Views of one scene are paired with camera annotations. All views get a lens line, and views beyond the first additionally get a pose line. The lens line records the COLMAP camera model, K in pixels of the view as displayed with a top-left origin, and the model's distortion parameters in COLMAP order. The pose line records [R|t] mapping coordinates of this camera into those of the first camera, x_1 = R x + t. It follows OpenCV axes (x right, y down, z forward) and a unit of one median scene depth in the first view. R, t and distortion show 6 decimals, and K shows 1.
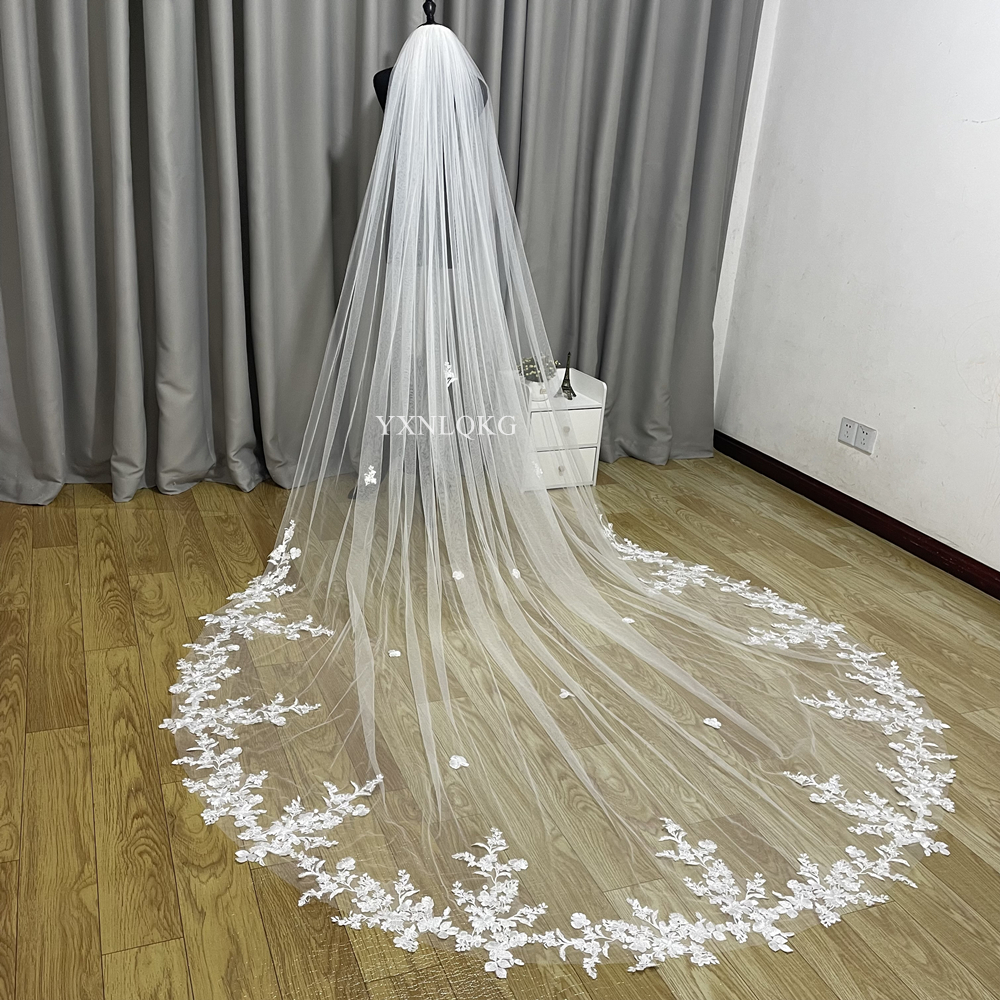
lens RADIAL K [[1011.5, 0, 500.0], [0, 1011.5, 500.0], [0, 0, 1]] dist [0.112830, -0.172832]
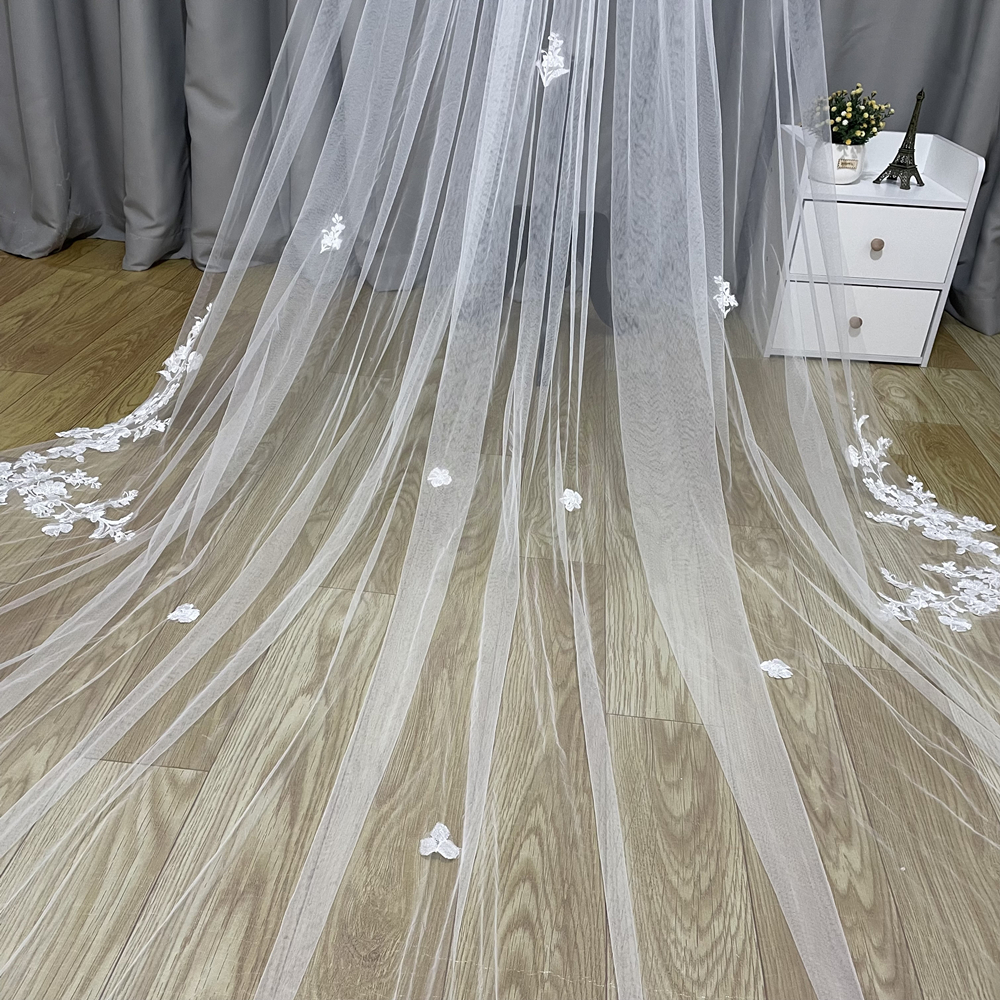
lens RADIAL K [[1011.5, 0, 500.0], [0, 1011.5, 500.0], [0, 0, 1]] dist [0.112830, -0.172832]
pose [[0.885455, 0.210991, -0.414068, 0.201627], [-0.157840, 0.974569, 0.159068, 0.004569], [0.437099, -0.075491, 0.896239, 0.642607]]
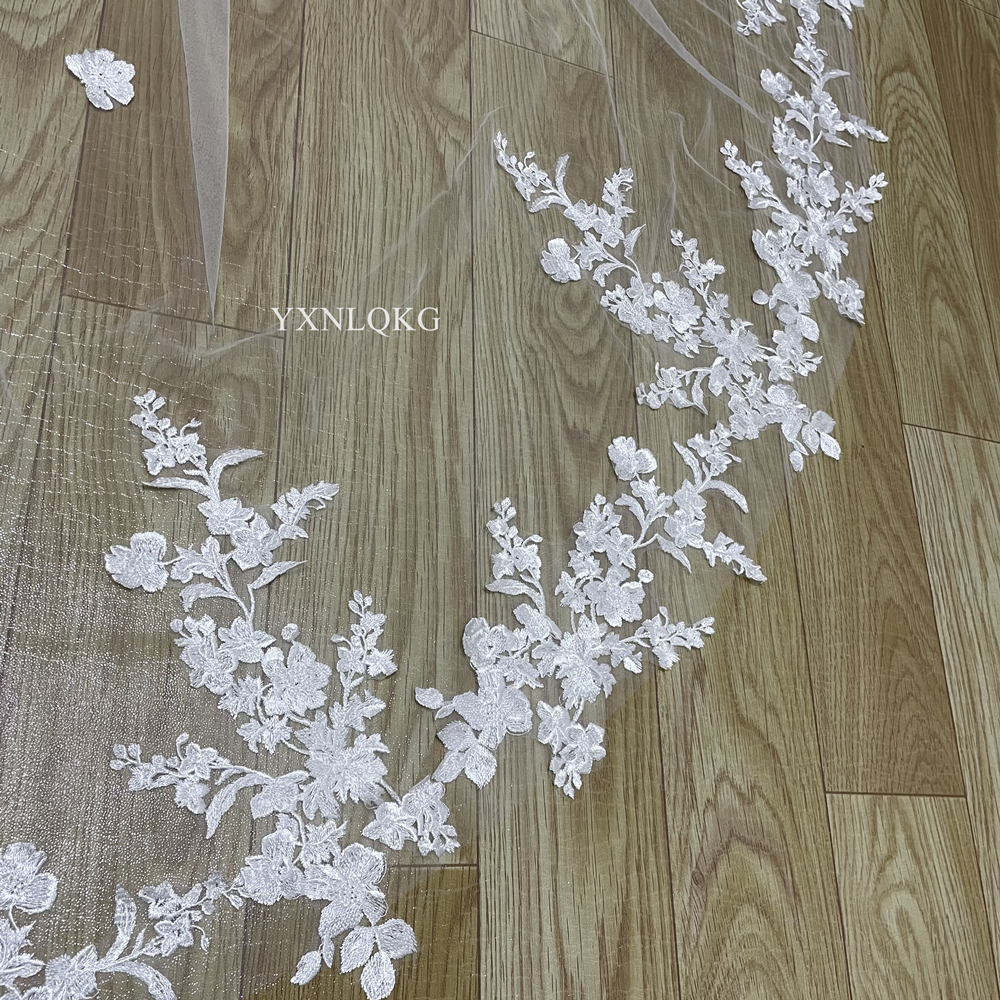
lens RADIAL K [[1011.5, 0, 500.0], [0, 1011.5, 500.0], [0, 0, 1]] dist [0.112830, -0.172832]
pose [[0.876732, 0.451730, 0.165170, 0.278740], [-0.440959, 0.617760, 0.651097, 0.061213], [0.192084, -0.643671, 0.740805, 0.689175]]
